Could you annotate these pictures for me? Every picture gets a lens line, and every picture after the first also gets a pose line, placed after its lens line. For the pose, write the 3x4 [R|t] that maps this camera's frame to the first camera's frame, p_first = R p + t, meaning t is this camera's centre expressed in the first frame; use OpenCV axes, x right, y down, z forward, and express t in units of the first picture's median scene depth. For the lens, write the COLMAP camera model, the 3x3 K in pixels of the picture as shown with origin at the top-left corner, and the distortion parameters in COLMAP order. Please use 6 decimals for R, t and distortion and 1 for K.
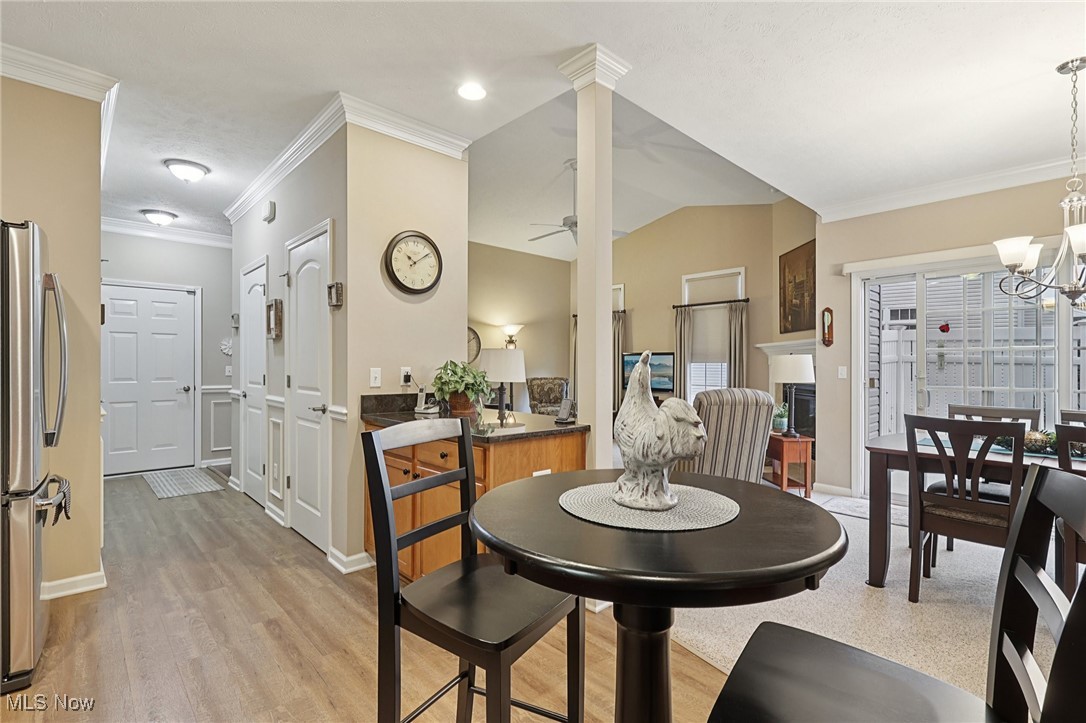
lens RADIAL K [[506.2, 0, 547.9], [0, 506.2, 360.2], [0, 0, 1]] dist [-0.002921, 0.000684]
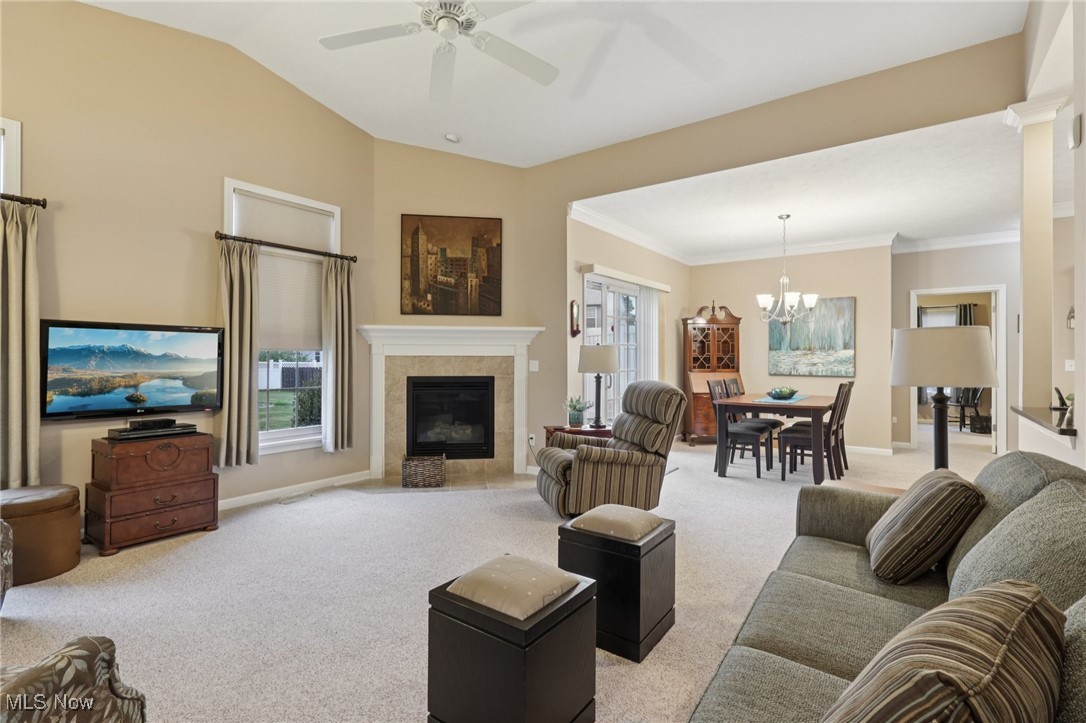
lens RADIAL K [[506.2, 0, 533.0], [0, 506.2, 356.6], [0, 0, 1]] dist [-0.002921, 0.000684]
pose [[-0.176023, -0.004338, 0.984376, -0.463719], [-0.011196, 0.999934, 0.002404, 0.012107], [-0.984322, -0.010598, -0.176060, 1.266785]]
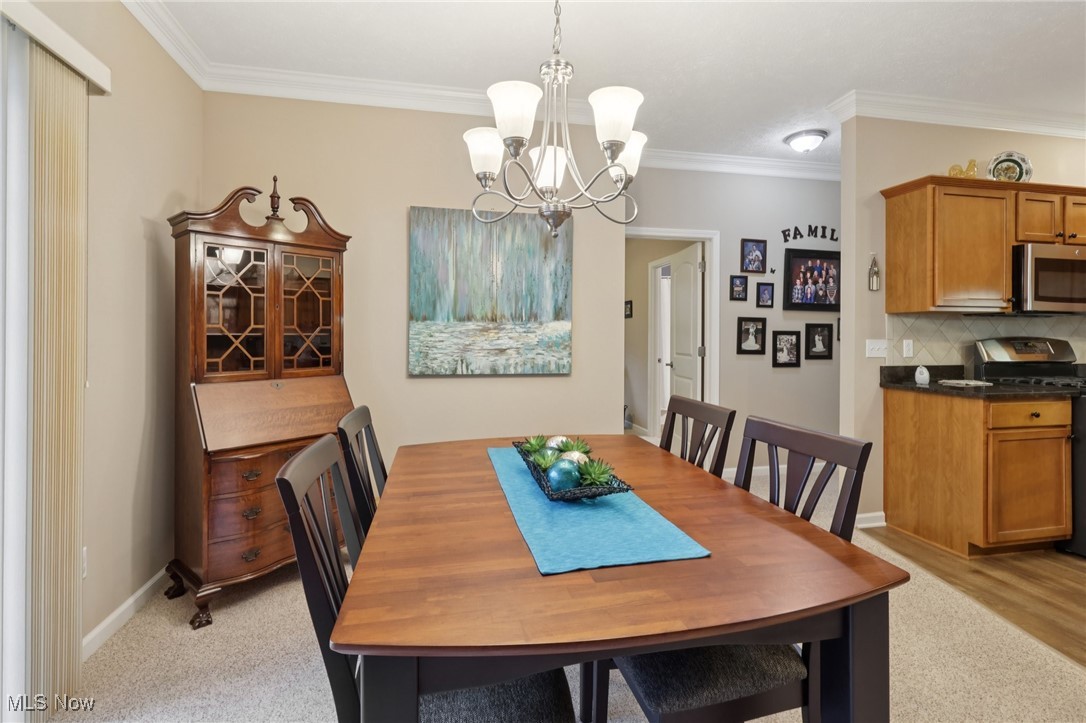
lens RADIAL K [[506.2, 0, 543.4], [0, 506.2, 336.2], [0, 0, 1]] dist [-0.002921, 0.000684]
pose [[-0.858385, -0.007936, 0.512945, 0.378202], [-0.010288, 0.999946, -0.001746, 0.009478], [-0.512903, -0.006776, -0.858420, 0.800090]]
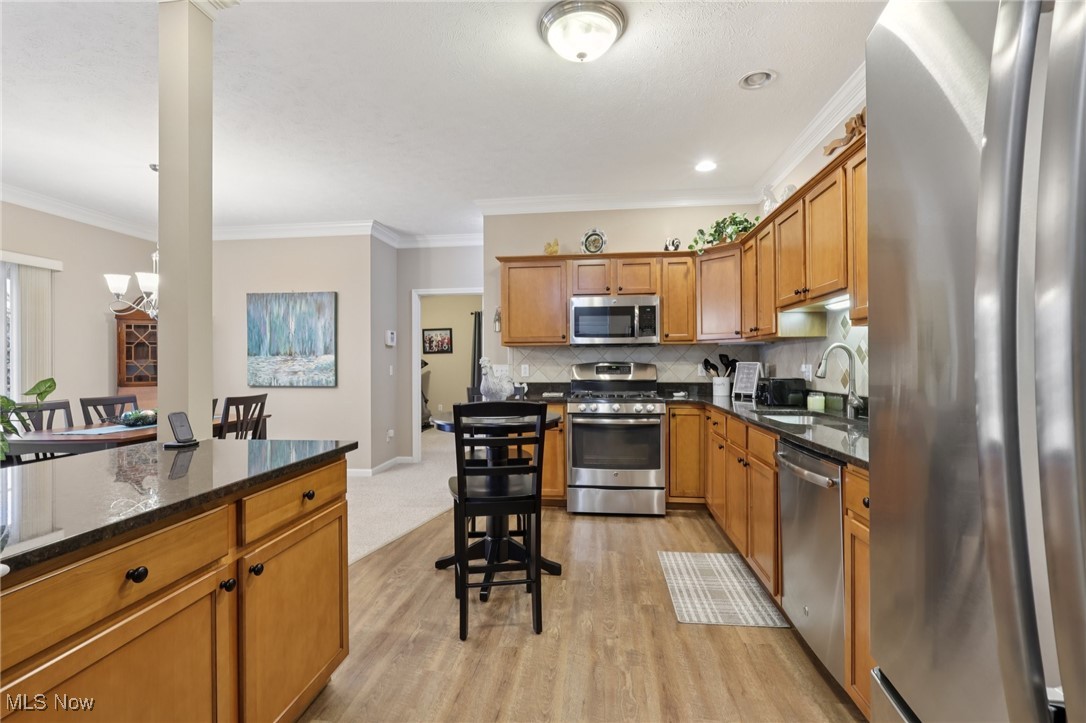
lens RADIAL K [[506.2, 0, 545.9], [0, 506.2, 357.7], [0, 0, 1]] dist [-0.002921, 0.000684]
pose [[-0.654382, 0.004996, 0.756147, -0.454162], [-0.002102, 0.999962, -0.008427, 0.002711], [-0.756161, -0.007104, -0.654347, 0.583711]]
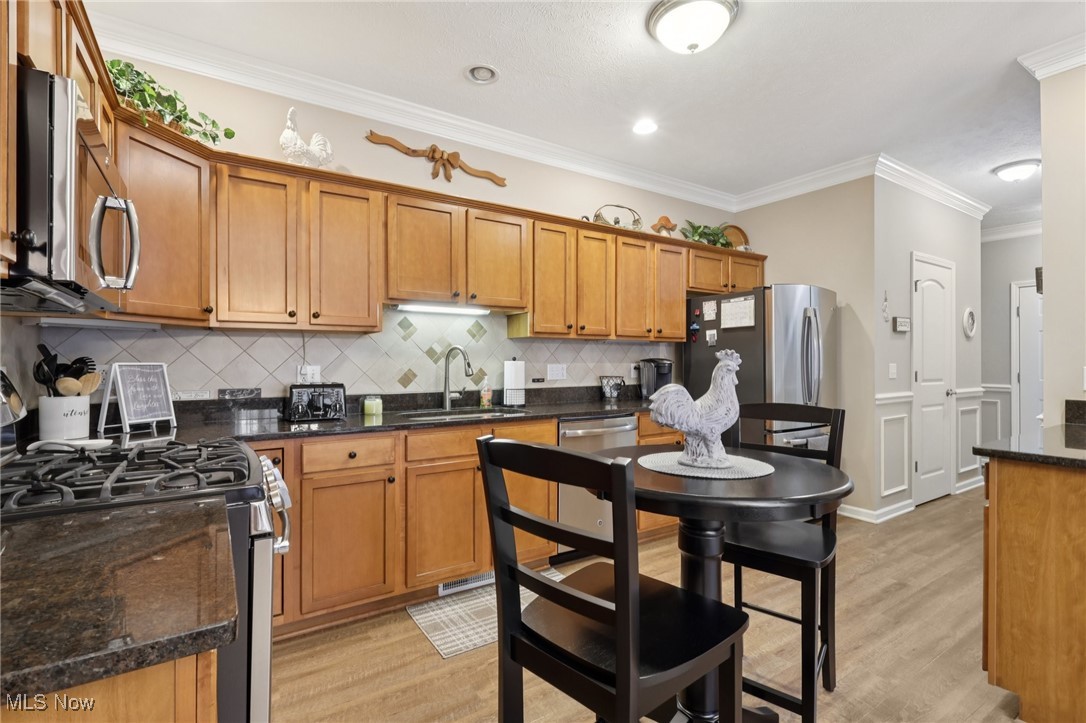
lens RADIAL K [[506.2, 0, 544.9], [0, 506.2, 359.6], [0, 0, 1]] dist [-0.002921, 0.000684]
pose [[-0.165007, -0.009459, -0.986247, 0.356641], [0.006183, 0.999924, -0.010625, 0.006645], [0.986273, -0.007851, -0.164936, 0.192705]]
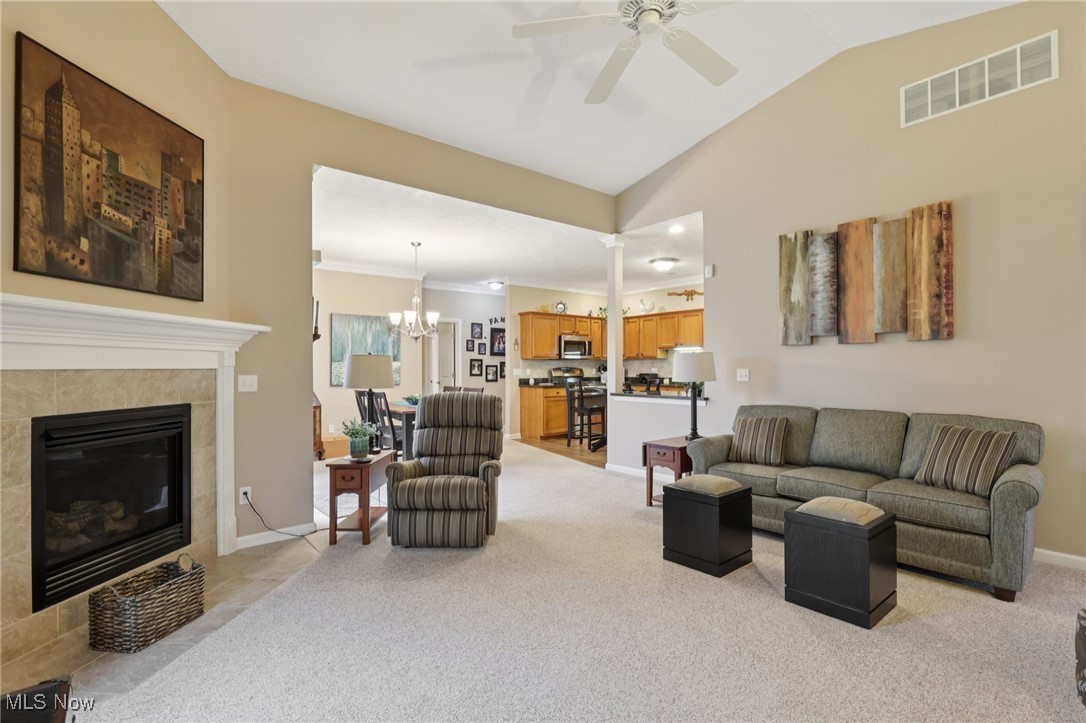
lens RADIAL K [[506.2, 0, 551.1], [0, 506.2, 366.8], [0, 0, 1]] dist [-0.002921, 0.000684]
pose [[-0.998705, -0.001375, 0.050862, 0.135284], [-0.001800, 0.999964, -0.008322, 0.016122], [-0.050849, -0.008402, -0.998671, 1.767991]]
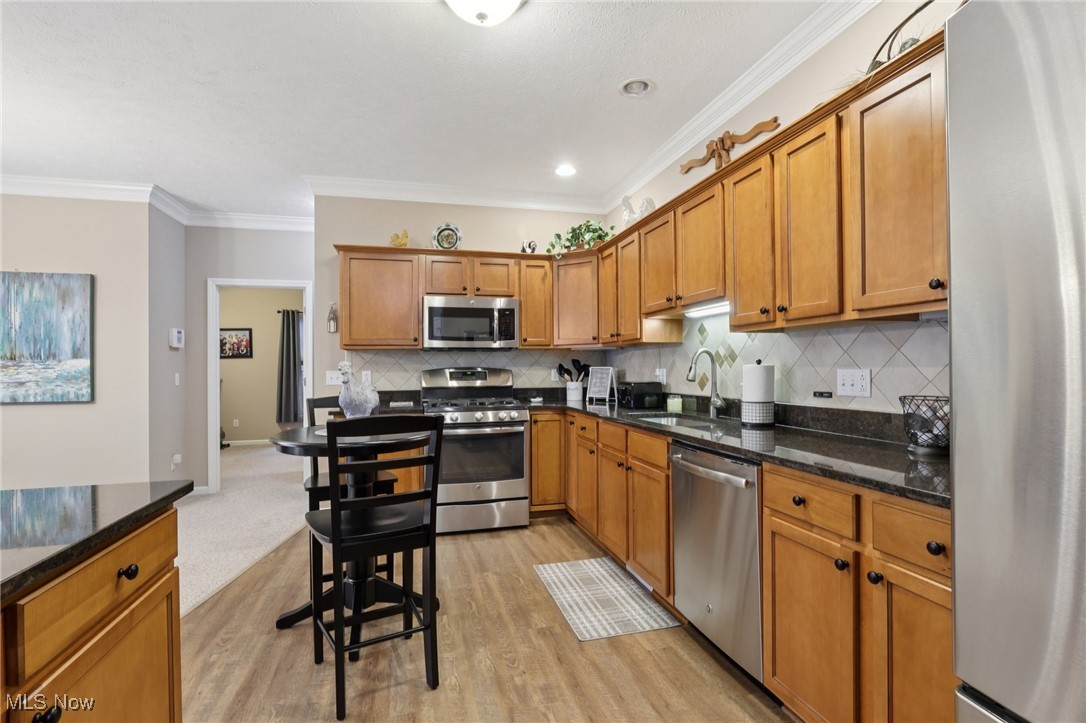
lens RADIAL K [[506.2, 0, 544.4], [0, 506.2, 364.2], [0, 0, 1]] dist [-0.002921, 0.000684]
pose [[-0.883522, 0.004941, 0.468363, -0.356866], [0.001473, 0.999969, -0.007772, 0.004265], [-0.468387, -0.006177, -0.883502, 0.590690]]
